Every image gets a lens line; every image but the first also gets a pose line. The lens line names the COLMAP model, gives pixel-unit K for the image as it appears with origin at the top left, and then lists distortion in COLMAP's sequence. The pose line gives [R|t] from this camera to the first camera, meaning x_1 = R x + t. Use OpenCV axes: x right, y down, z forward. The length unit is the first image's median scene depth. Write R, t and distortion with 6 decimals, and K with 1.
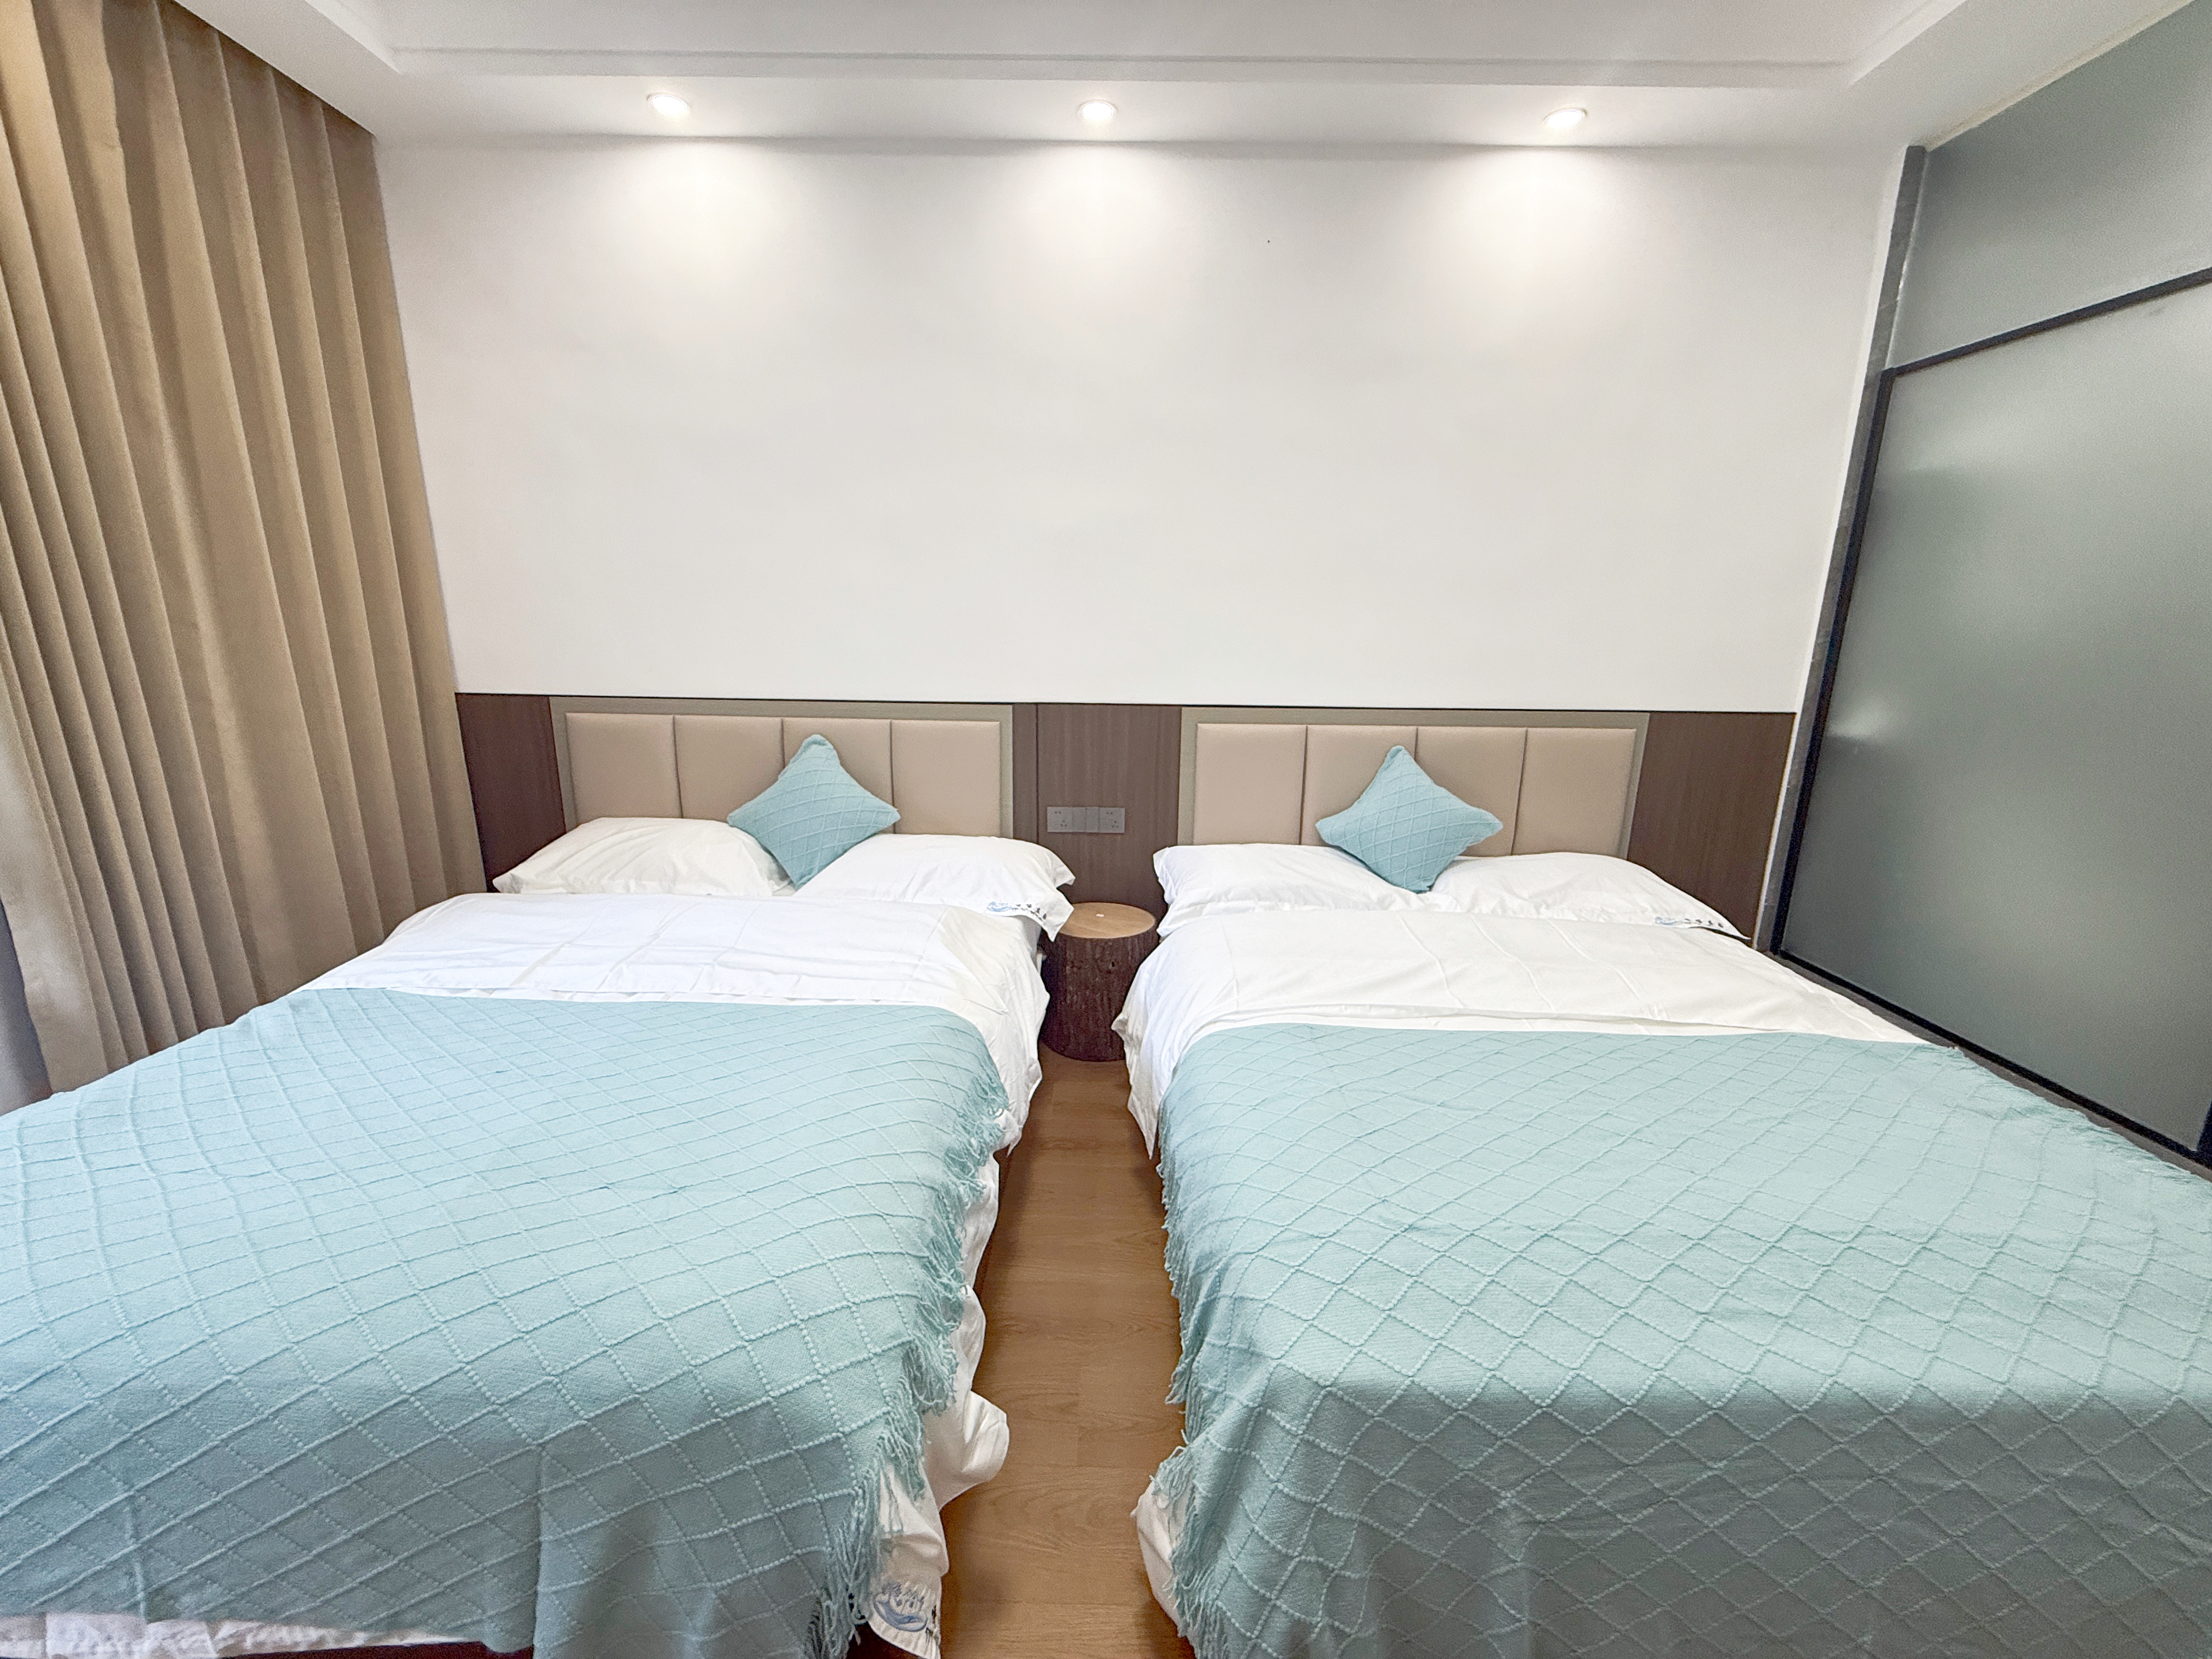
lens RADIAL K [[890.4, 0, 1106.0], [0, 890.4, 829.5], [0, 0, 1]] dist [-0.000359, -0.000505]
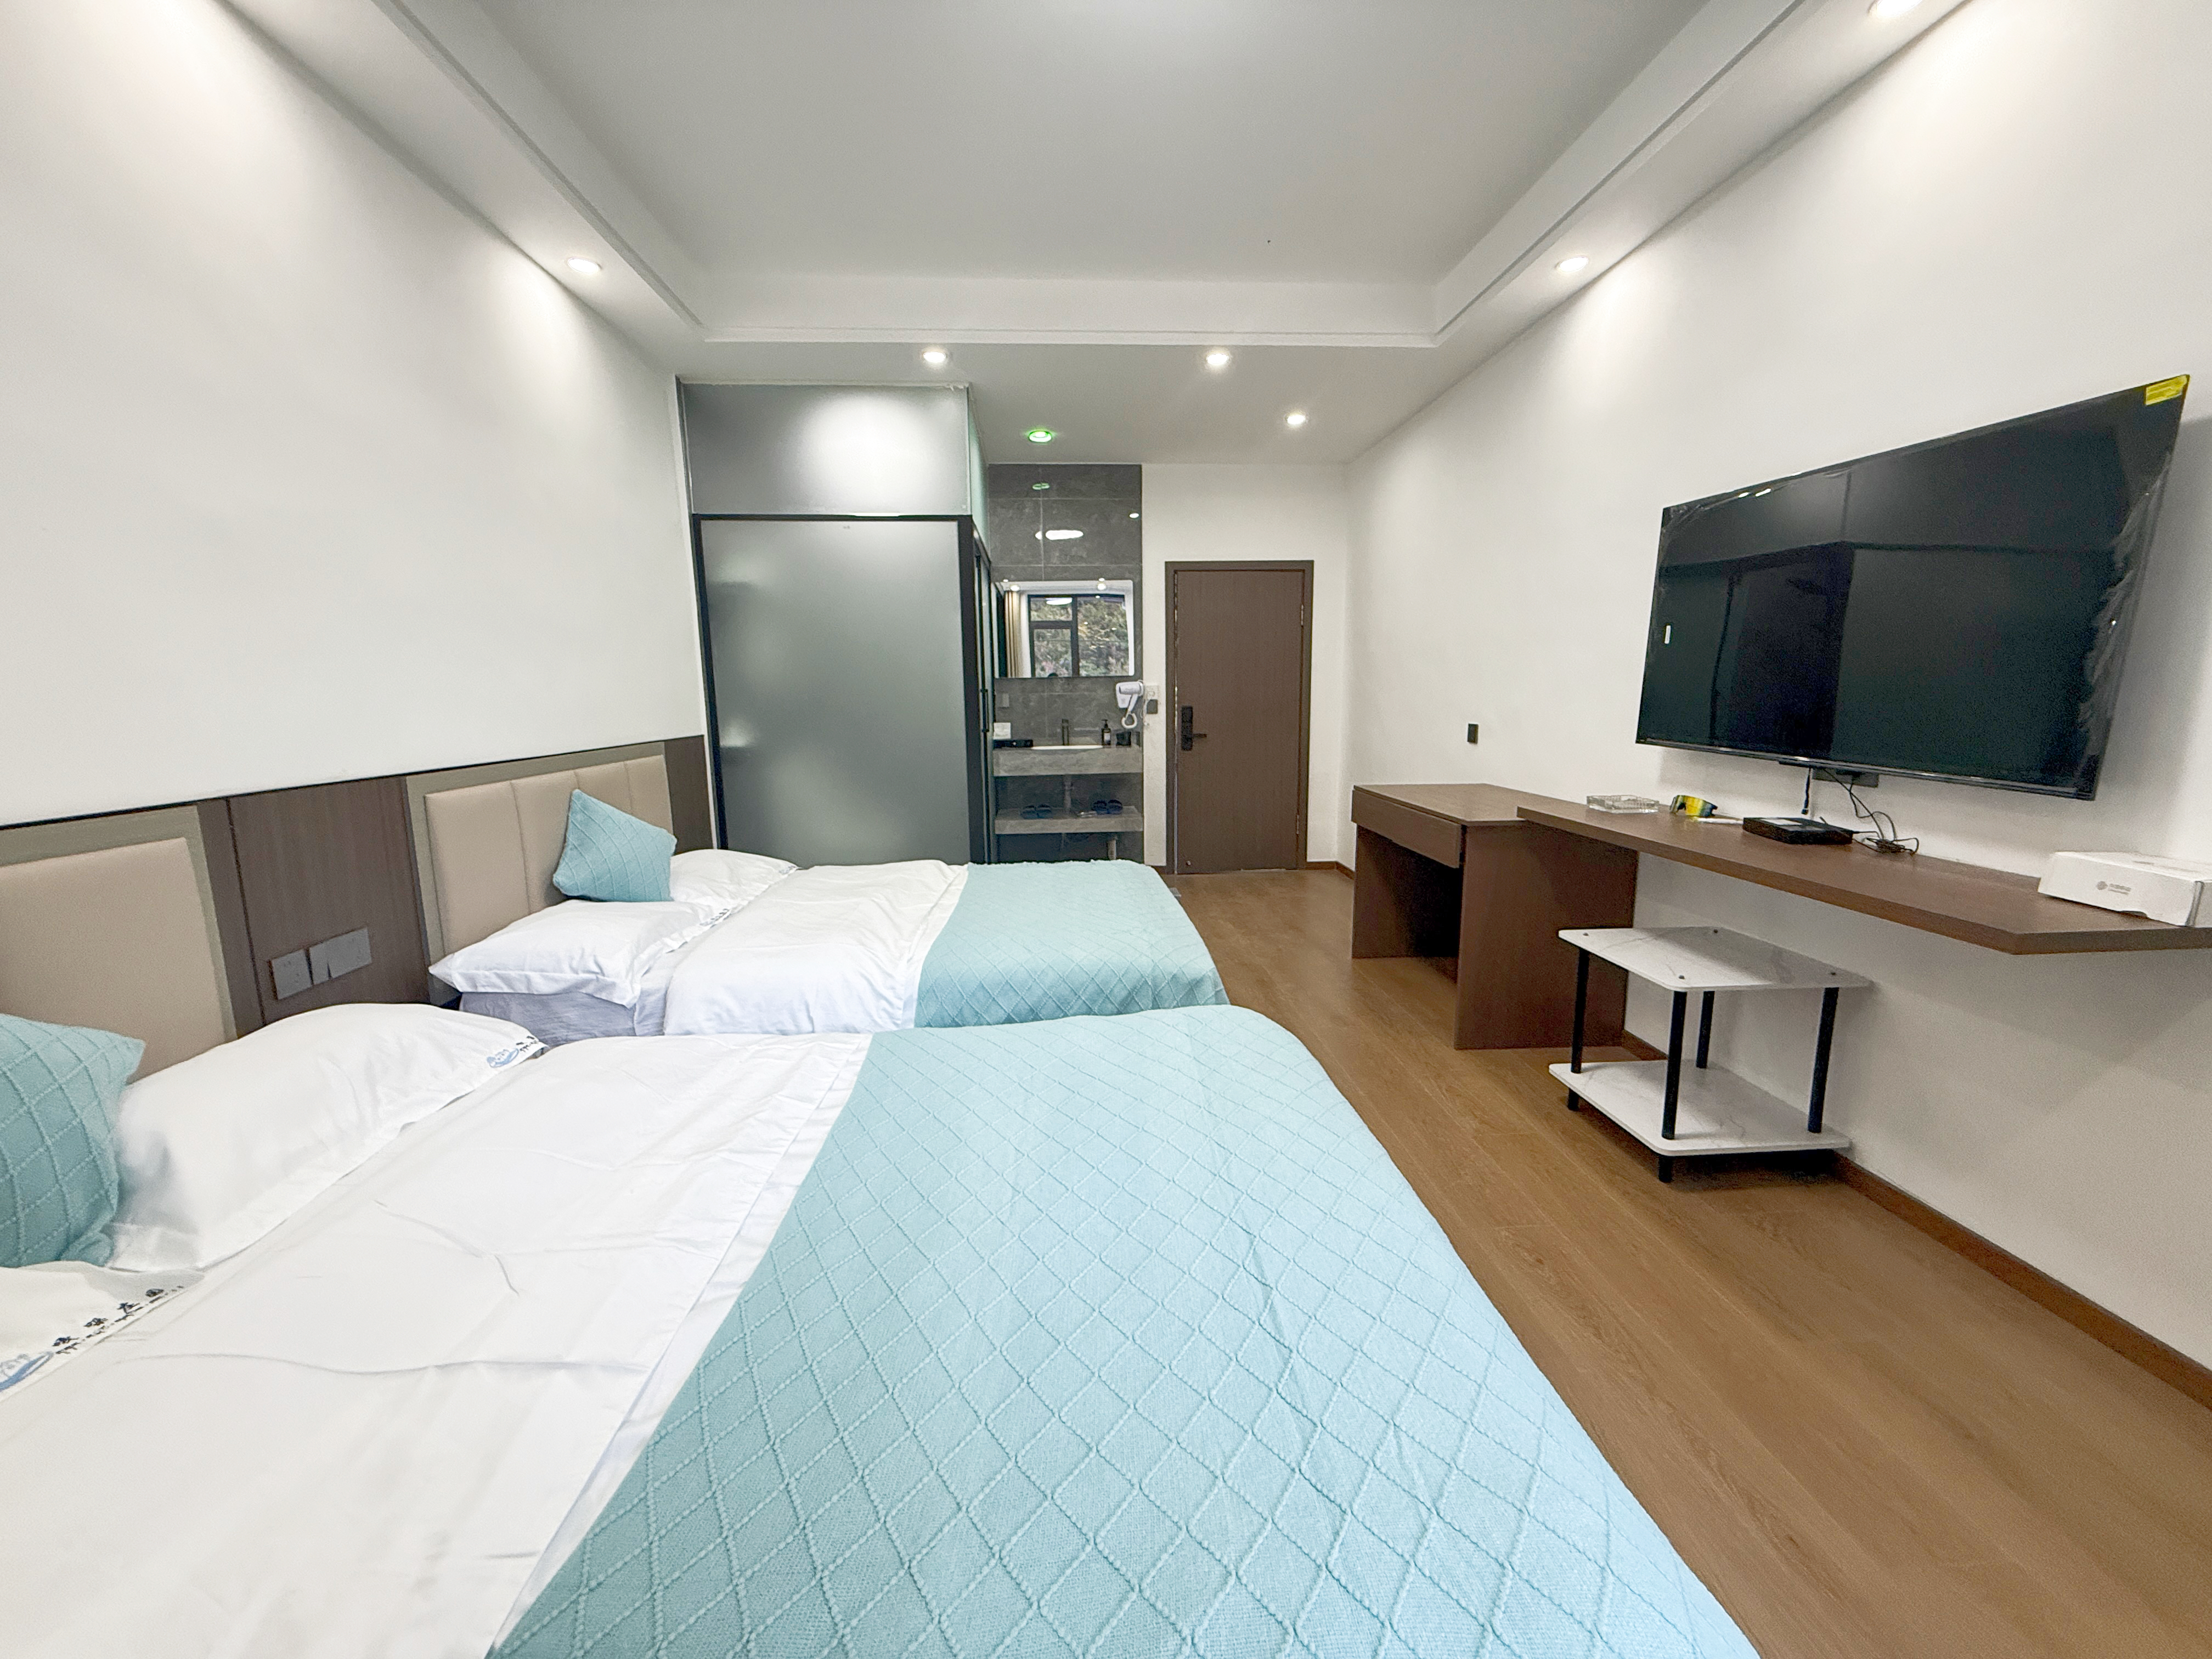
lens RADIAL K [[880.3, 0, 1111.4], [0, 880.3, 826.3], [0, 0, 1]] dist [-0.000007, -0.000083]
pose [[-0.084109, -0.163693, 0.982919, -0.729425], [0.238144, 0.954528, 0.179343, -0.088311], [-0.967581, 0.249161, -0.041301, 0.452354]]
